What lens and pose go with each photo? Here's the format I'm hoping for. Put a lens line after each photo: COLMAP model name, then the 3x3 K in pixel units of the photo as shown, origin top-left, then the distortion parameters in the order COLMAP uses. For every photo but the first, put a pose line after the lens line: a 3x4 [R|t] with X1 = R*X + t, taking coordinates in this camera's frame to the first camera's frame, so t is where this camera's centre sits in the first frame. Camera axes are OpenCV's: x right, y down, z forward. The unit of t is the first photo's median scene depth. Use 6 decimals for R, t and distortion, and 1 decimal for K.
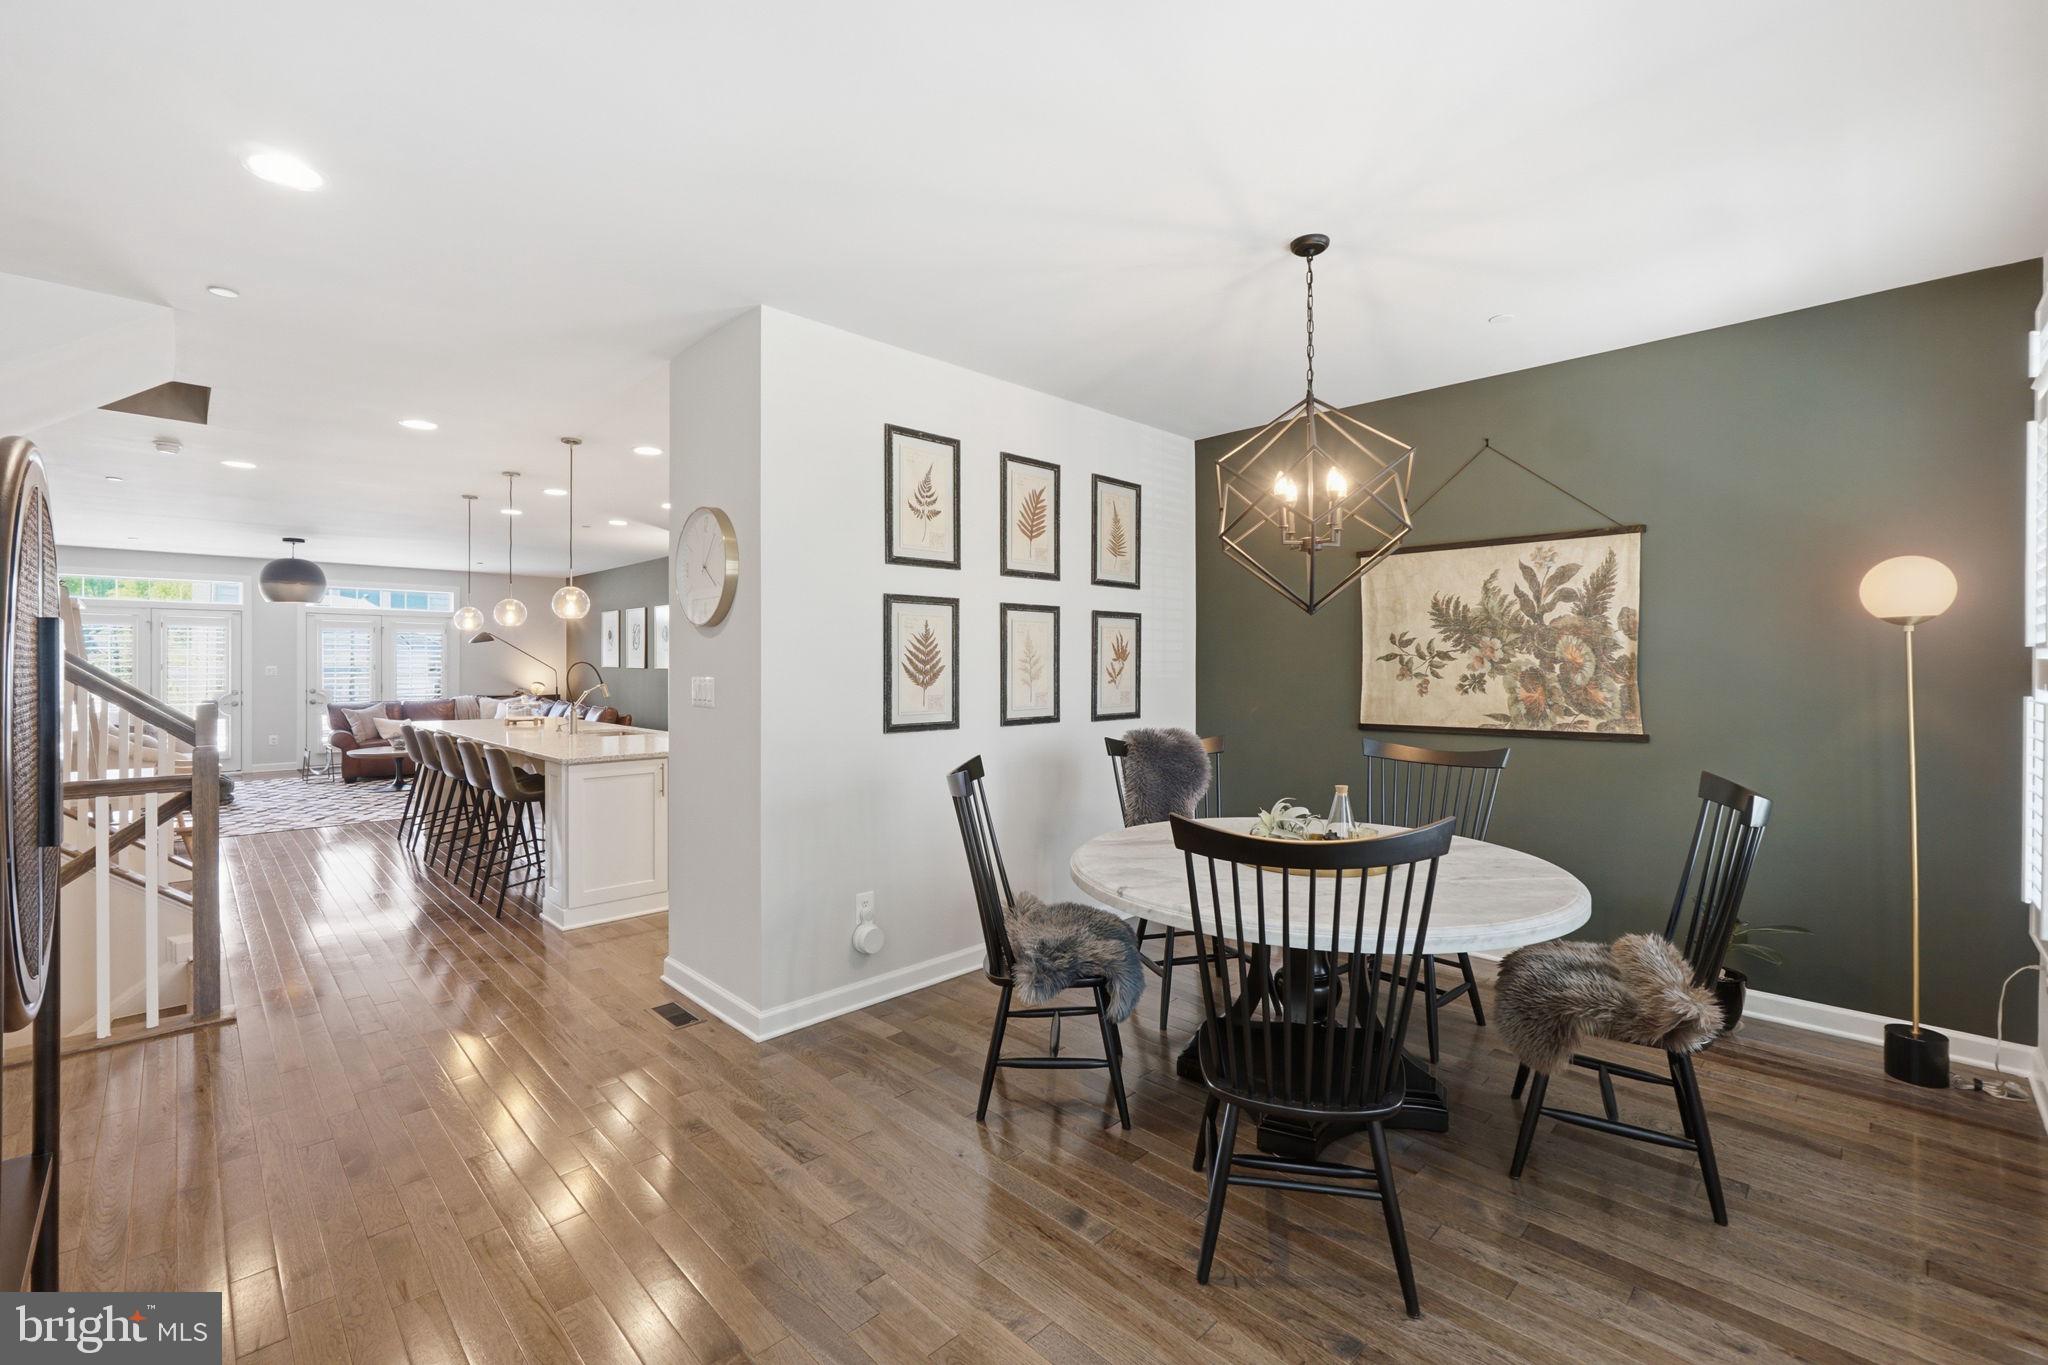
lens RADIAL K [[866.6, 0, 1024.0], [0, 866.6, 682.5], [0, 0, 1]] dist [-0.000617, -0.000007]
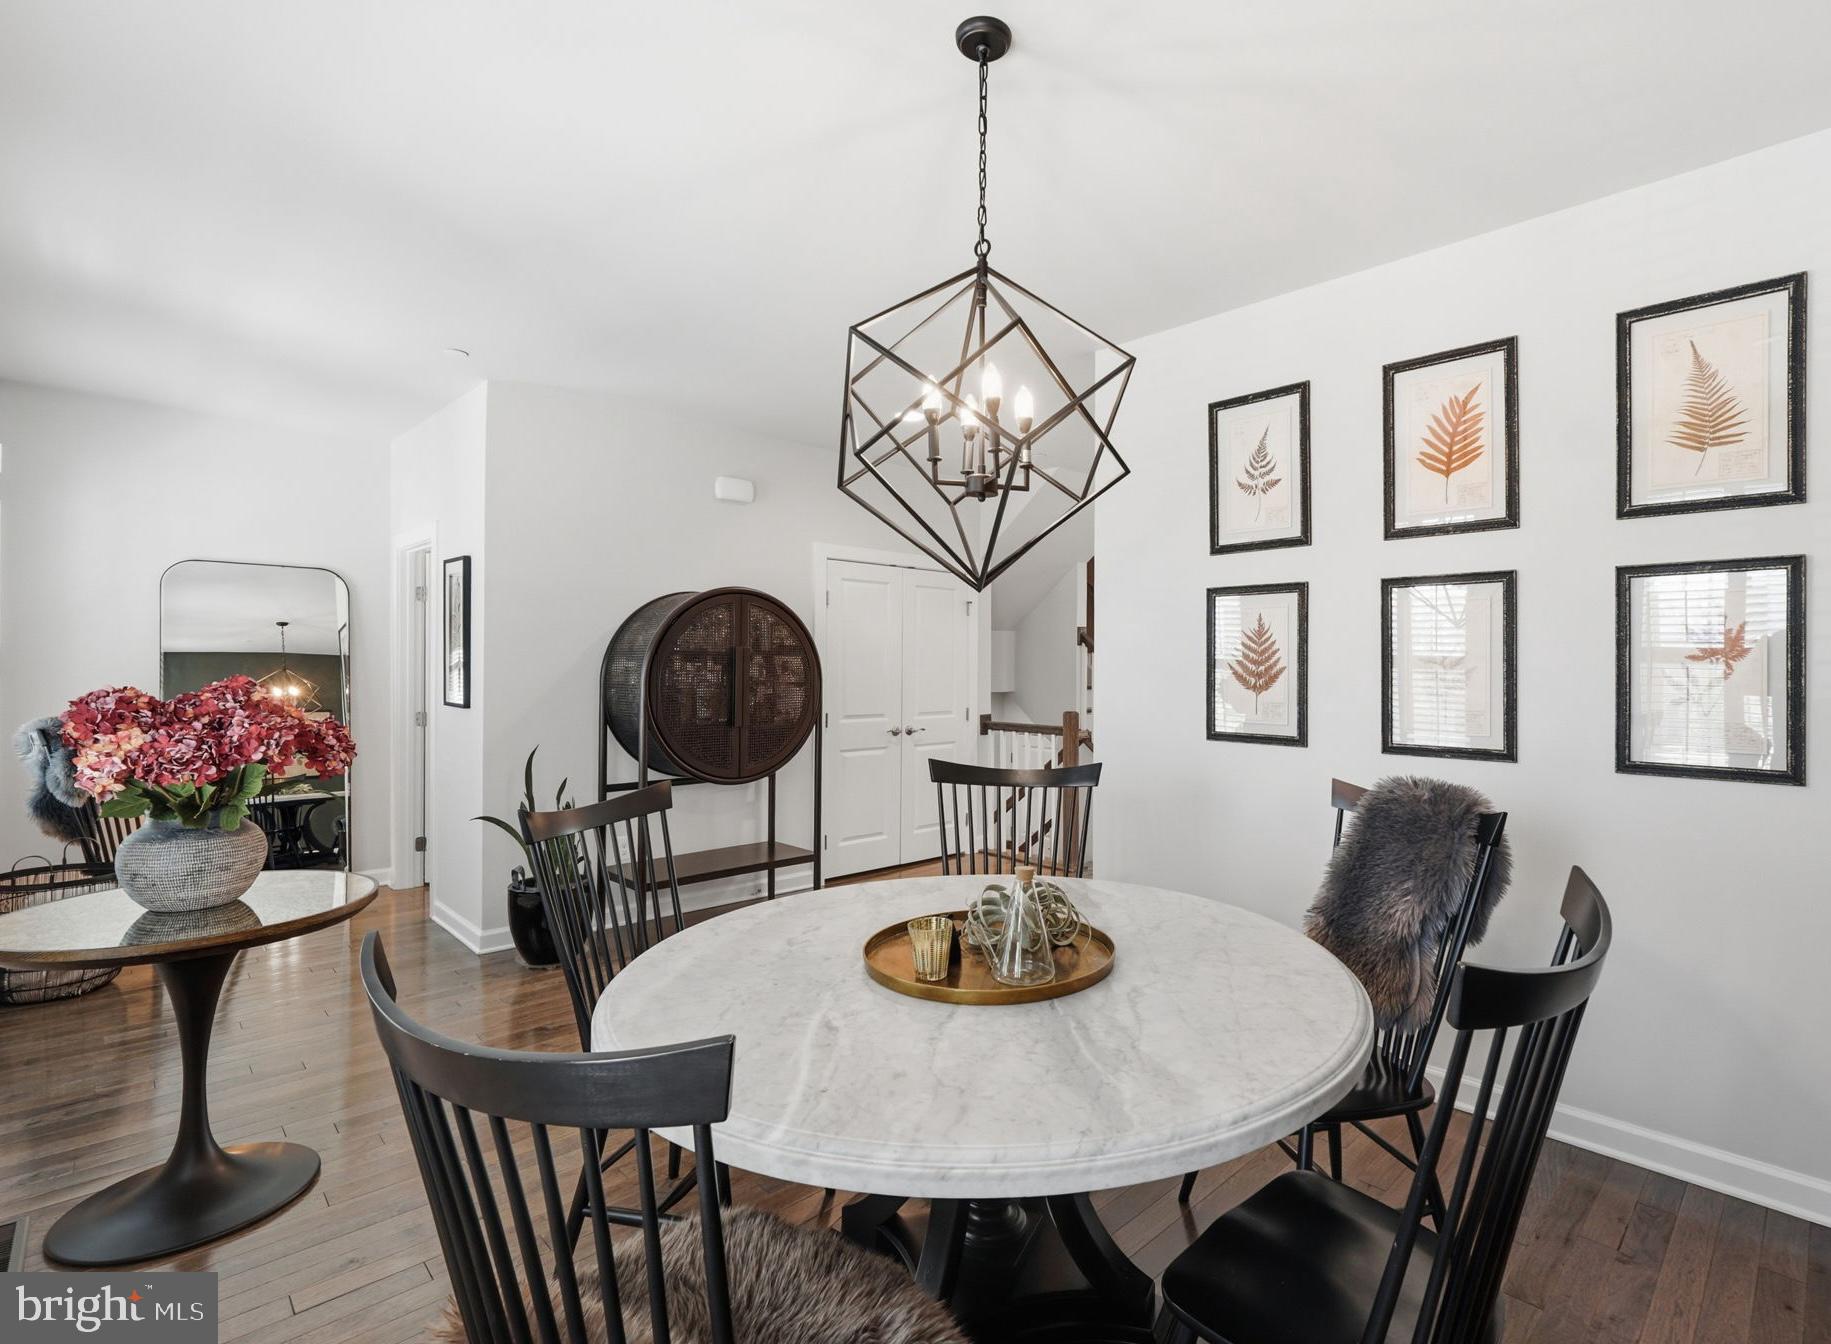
lens RADIAL K [[872.2, 0, 915.5], [0, 872.2, 672.0], [0, 0, 1]] dist [0.000772, 0.000222]
pose [[-0.013456, 0.003846, -0.999902, 0.727865], [-0.028807, 0.999576, 0.004232, -0.008216], [0.999494, 0.028861, -0.013340, 0.664383]]
